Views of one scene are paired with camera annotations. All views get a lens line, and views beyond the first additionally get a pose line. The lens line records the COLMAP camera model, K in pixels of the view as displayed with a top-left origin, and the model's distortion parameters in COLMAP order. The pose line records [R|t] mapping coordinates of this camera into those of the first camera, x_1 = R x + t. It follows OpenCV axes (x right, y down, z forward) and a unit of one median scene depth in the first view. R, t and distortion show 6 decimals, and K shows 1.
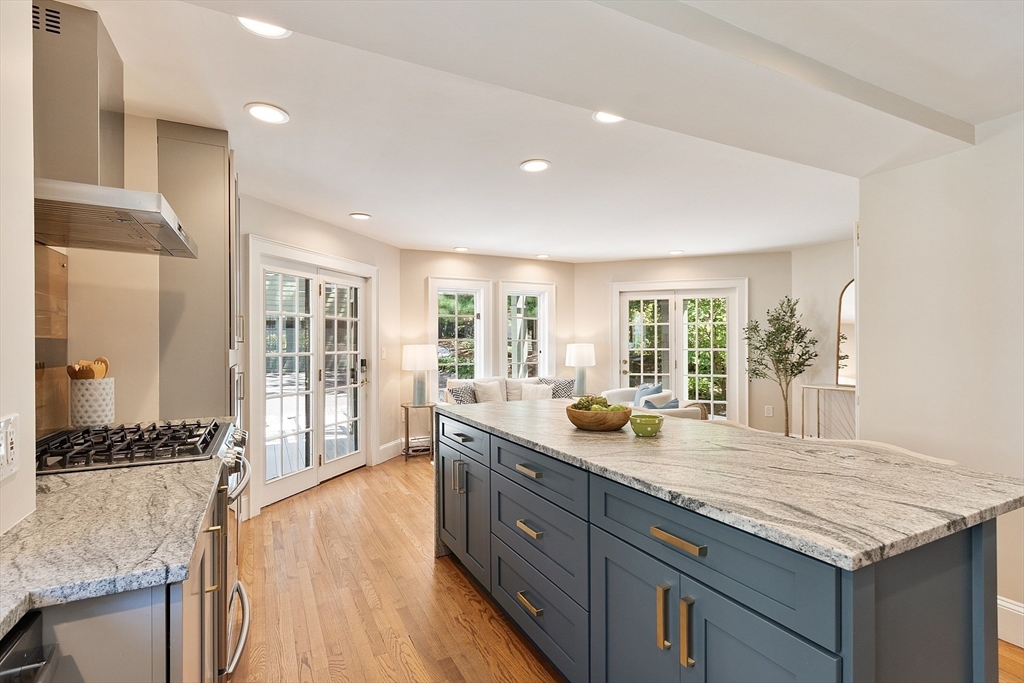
lens RADIAL K [[487.0, 0, 514.9], [0, 487.0, 343.0], [0, 0, 1]] dist [0.000033, 0.000004]
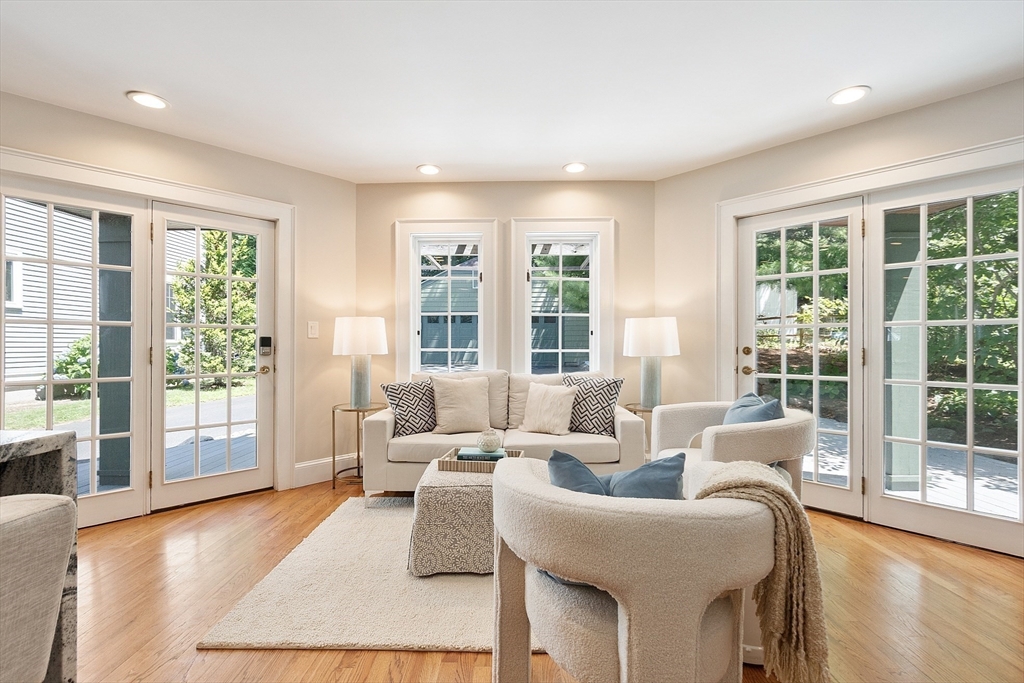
lens RADIAL K [[445.8, 0, 504.5], [0, 445.8, 340.3], [0, 0, 1]] dist [0.001859, 0.000416]
pose [[0.876849, 0.002150, -0.480761, 0.237987], [-0.003697, 0.999991, -0.002271, 0.030576], [0.480752, 0.003769, 0.876849, 0.477154]]
